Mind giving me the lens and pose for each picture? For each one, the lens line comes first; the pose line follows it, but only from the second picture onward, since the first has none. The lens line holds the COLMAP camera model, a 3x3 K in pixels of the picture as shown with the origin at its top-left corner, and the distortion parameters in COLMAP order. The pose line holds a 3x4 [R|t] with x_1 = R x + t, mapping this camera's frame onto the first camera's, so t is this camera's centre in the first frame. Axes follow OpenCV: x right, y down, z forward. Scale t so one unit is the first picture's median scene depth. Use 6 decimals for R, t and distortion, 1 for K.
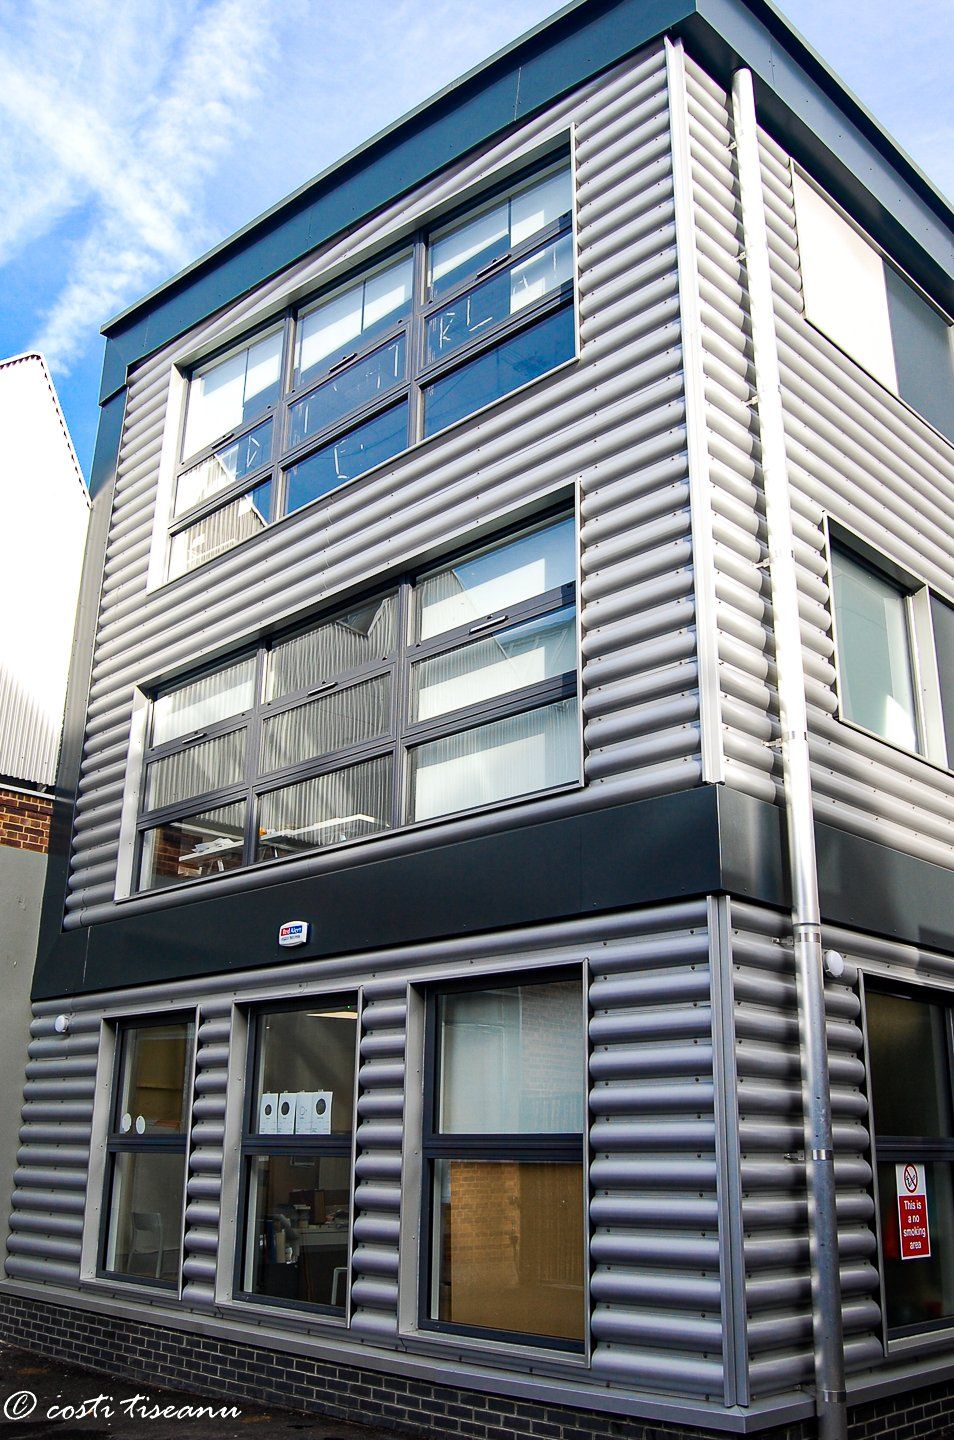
lens RADIAL K [[1277.6, 0, 477.0], [0, 1277.6, 720.0], [0, 0, 1]] dist [-0.109422, 0.064344]
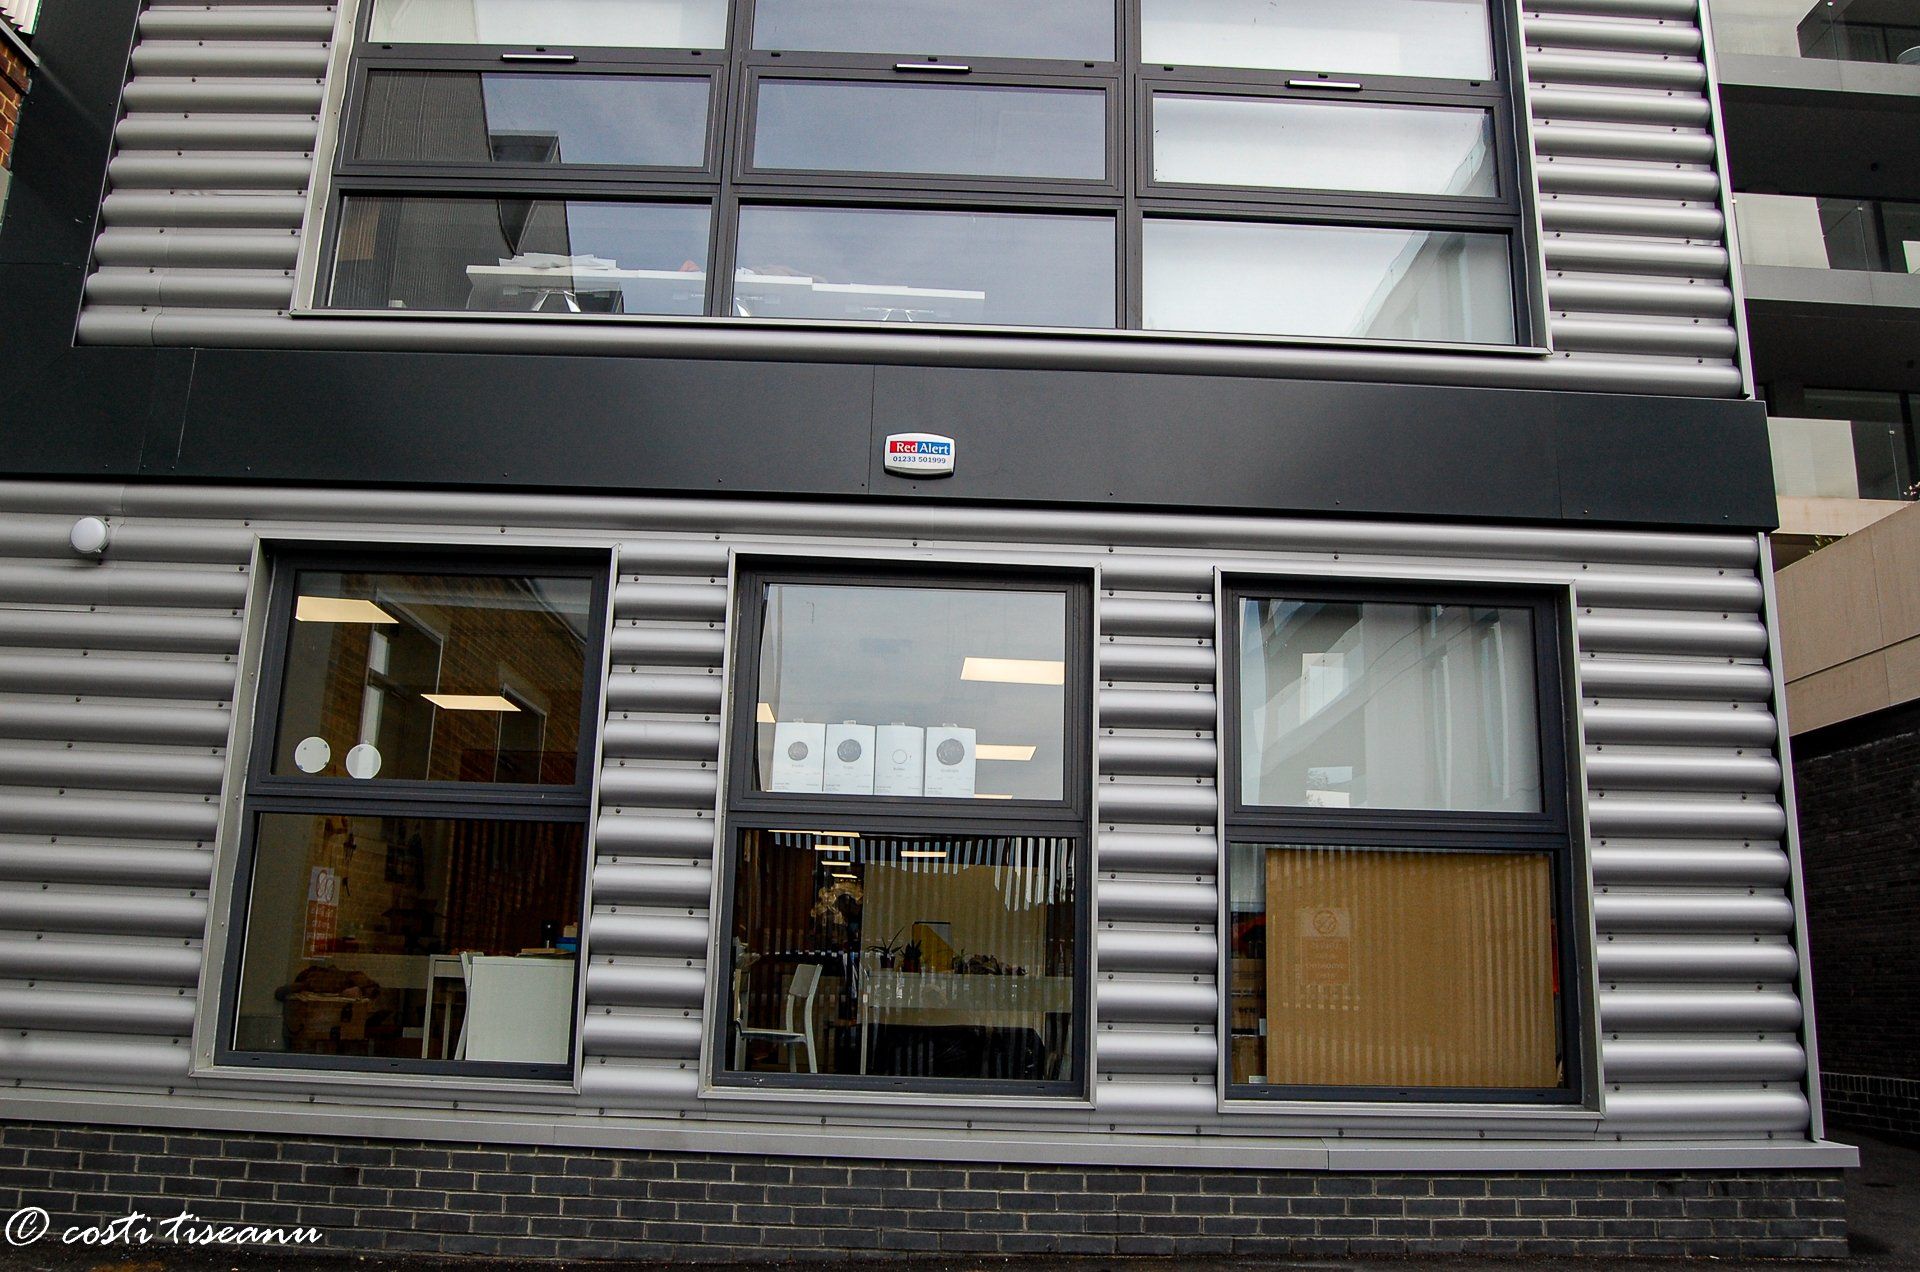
lens RADIAL K [[1502.1, 0, 960.0], [0, 1502.1, 636.0], [0, 0, 1]] dist [-0.098832, 0.040330]
pose [[0.690477, 0.173340, 0.702278, -0.605738], [-0.254779, 0.966927, 0.011835, 0.240490], [-0.677000, -0.187097, 0.711804, 0.504652]]
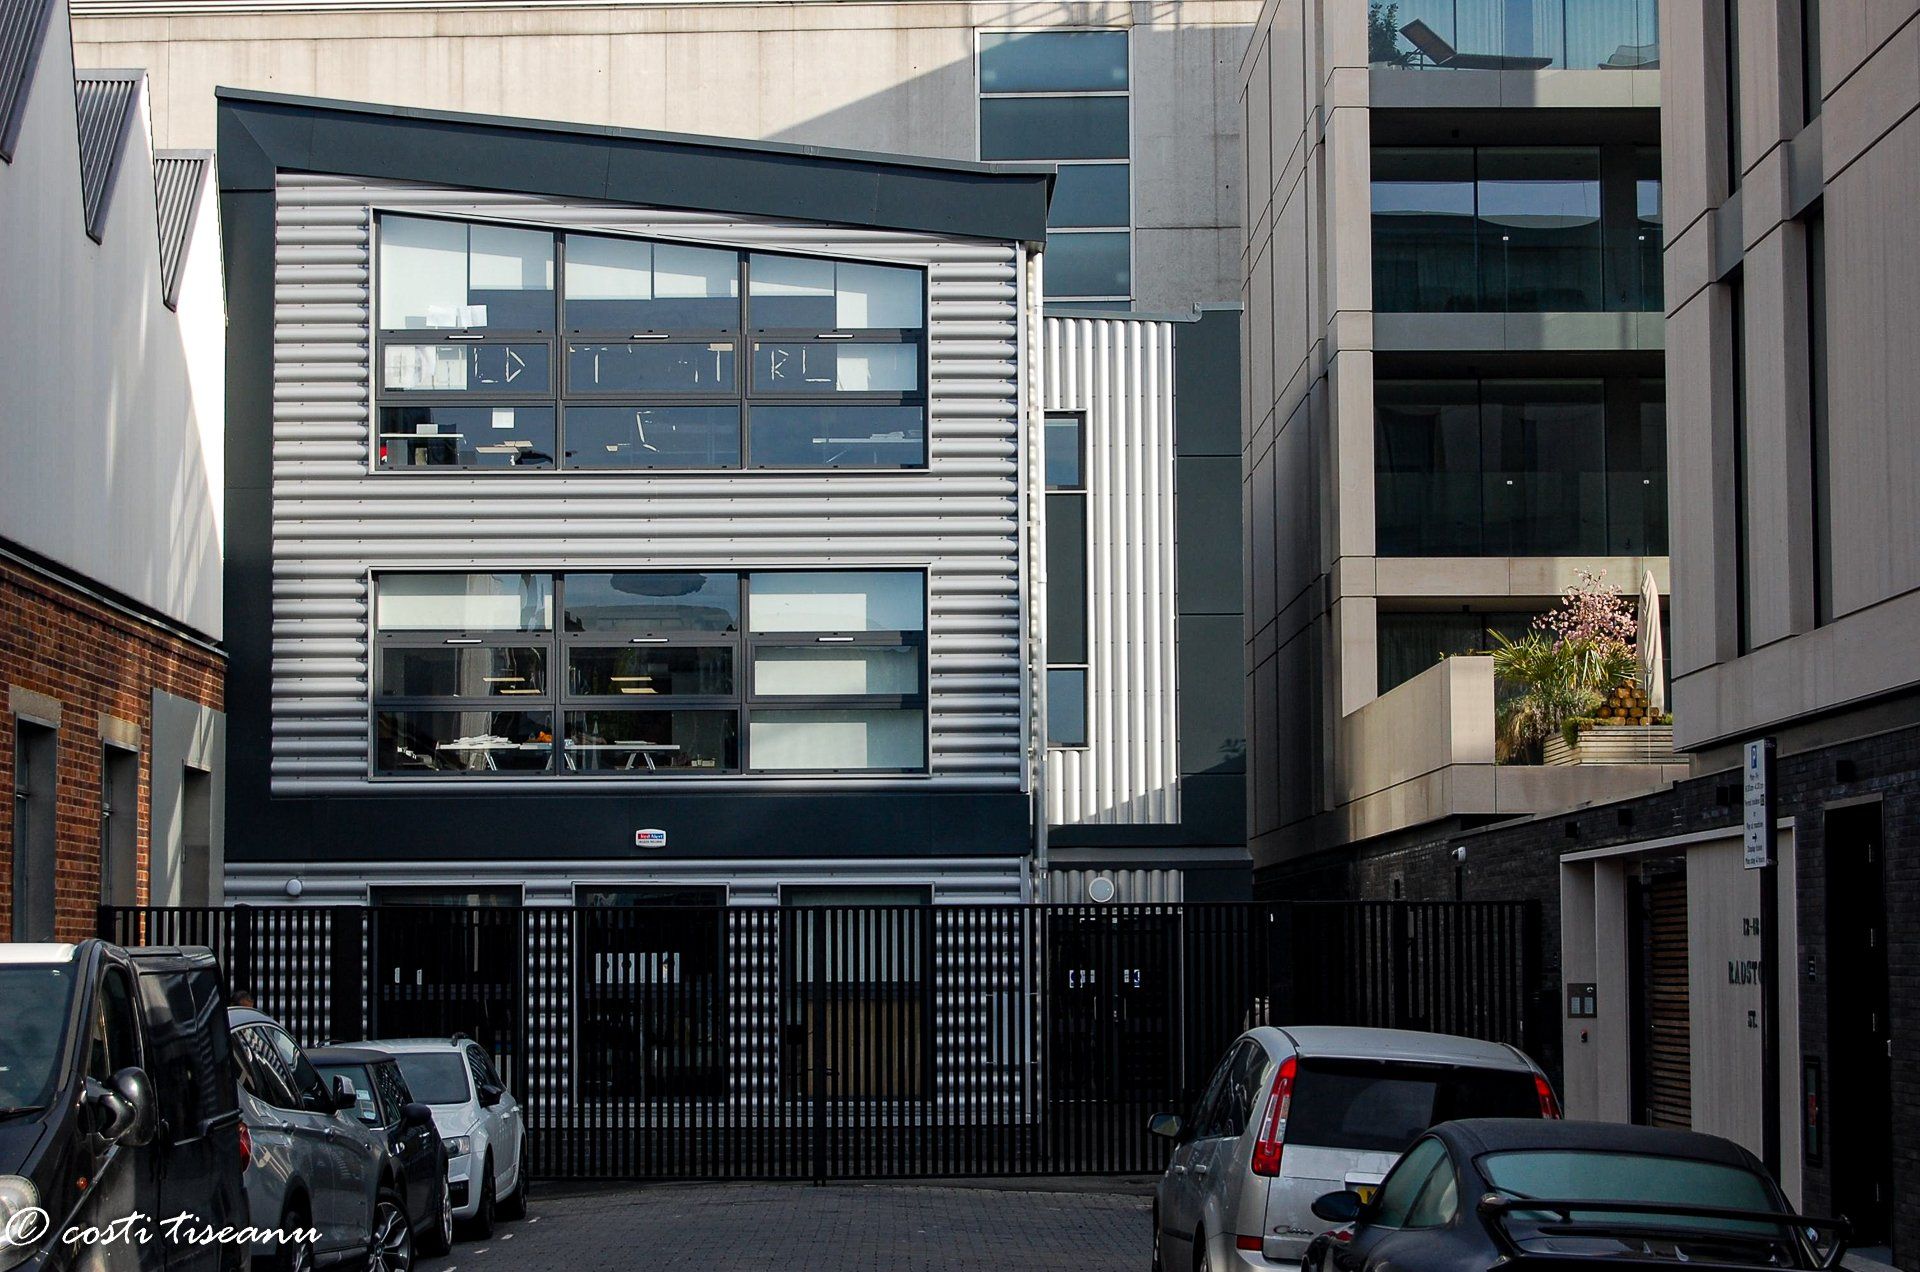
lens RADIAL K [[4350.5, 0, 960.0], [0, 4350.5, 636.0], [0, 0, 1]] dist [-0.037746, -0.022951]
pose [[0.700925, 0.035958, 0.712328, -3.263008], [-0.218508, 0.961530, 0.166473, -0.890966], [-0.678939, -0.272335, 0.681817, -2.339179]]
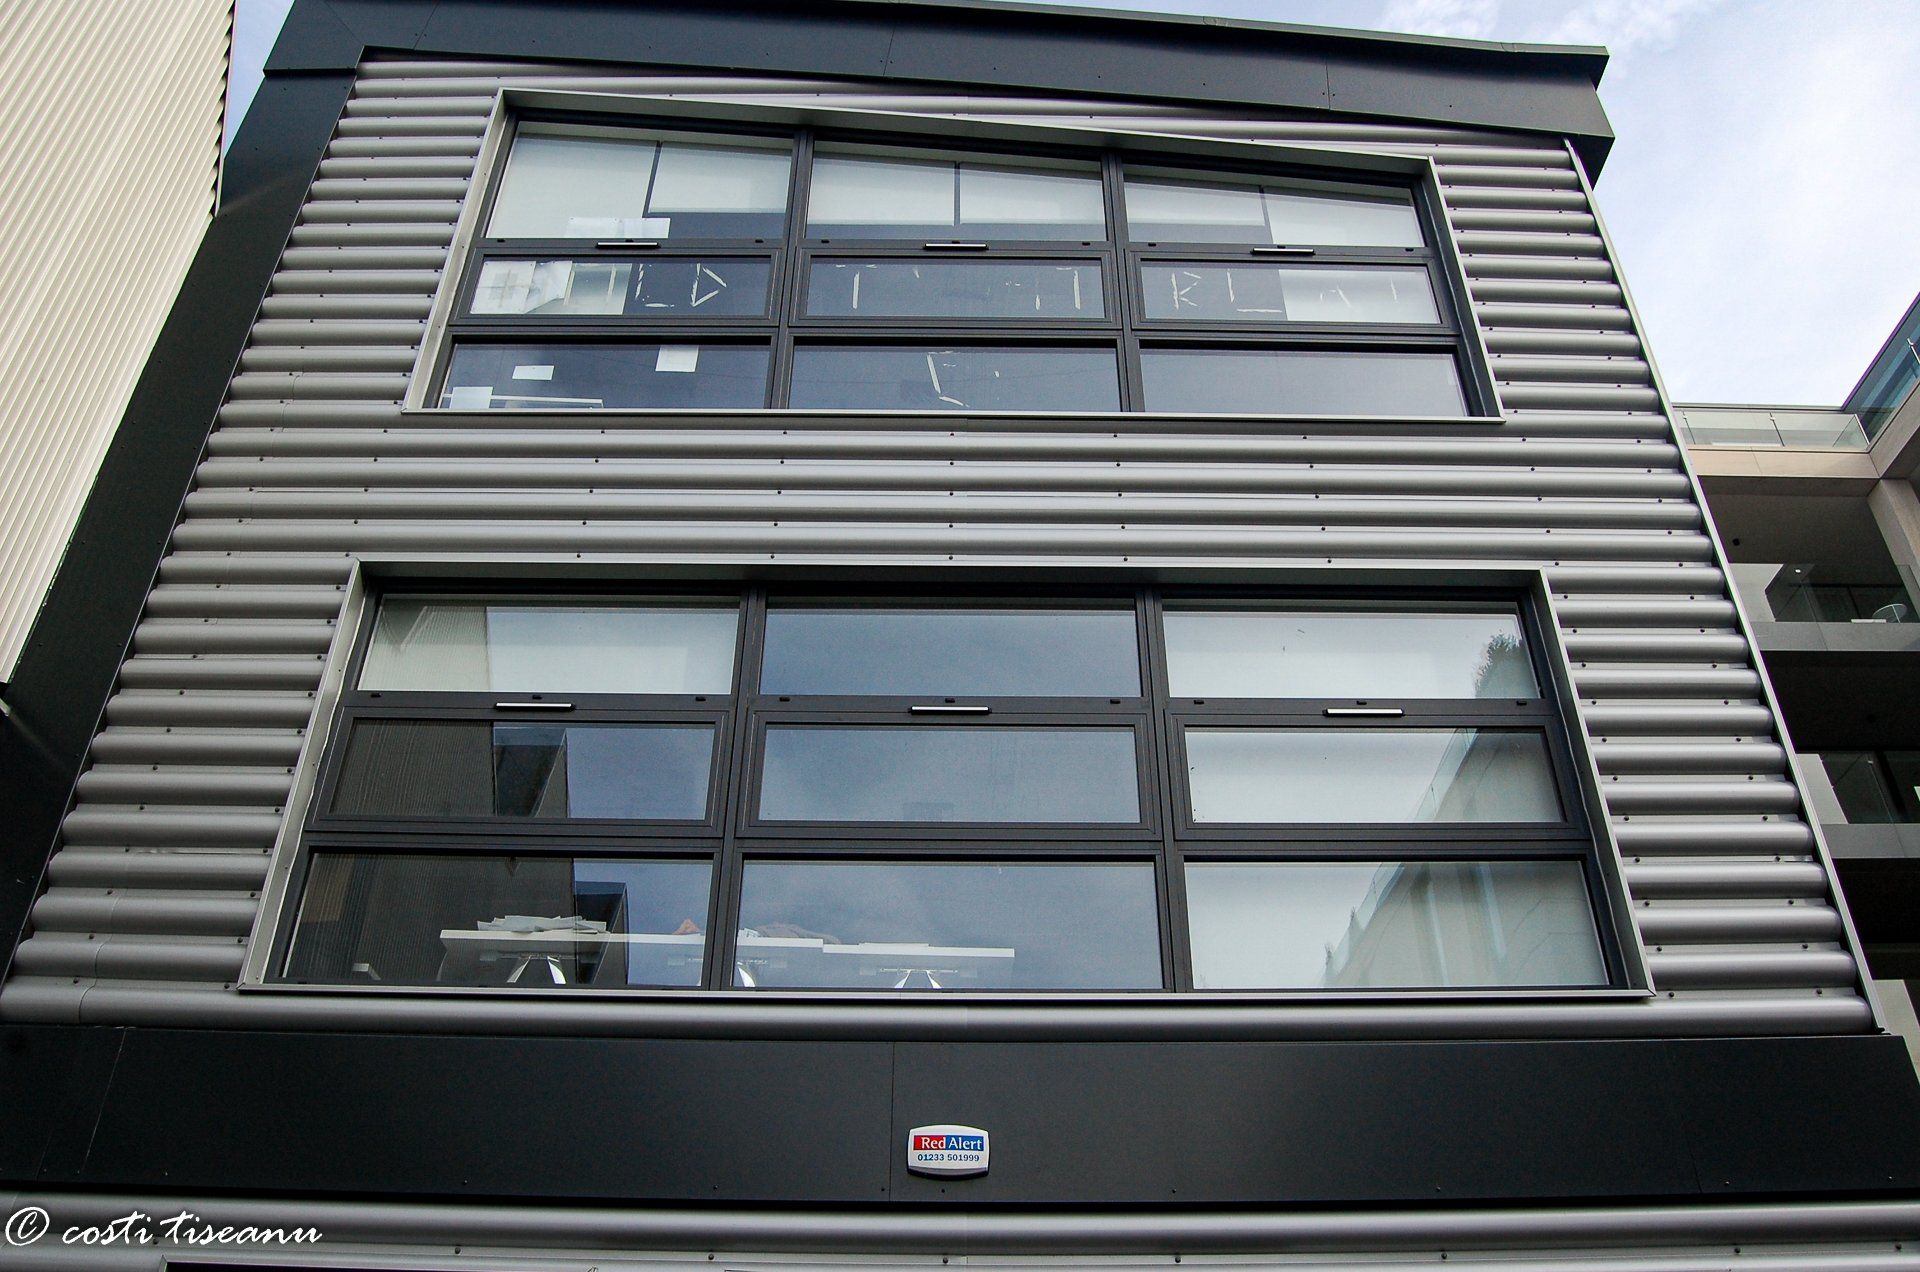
lens RADIAL K [[1502.1, 0, 960.0], [0, 1502.1, 636.0], [0, 0, 1]] dist [-0.098832, 0.040330]
pose [[0.699311, 0.399706, 0.592621, -0.574959], [-0.230398, 0.910844, -0.342462, 0.187414], [-0.676669, 0.102949, 0.729054, 0.571378]]
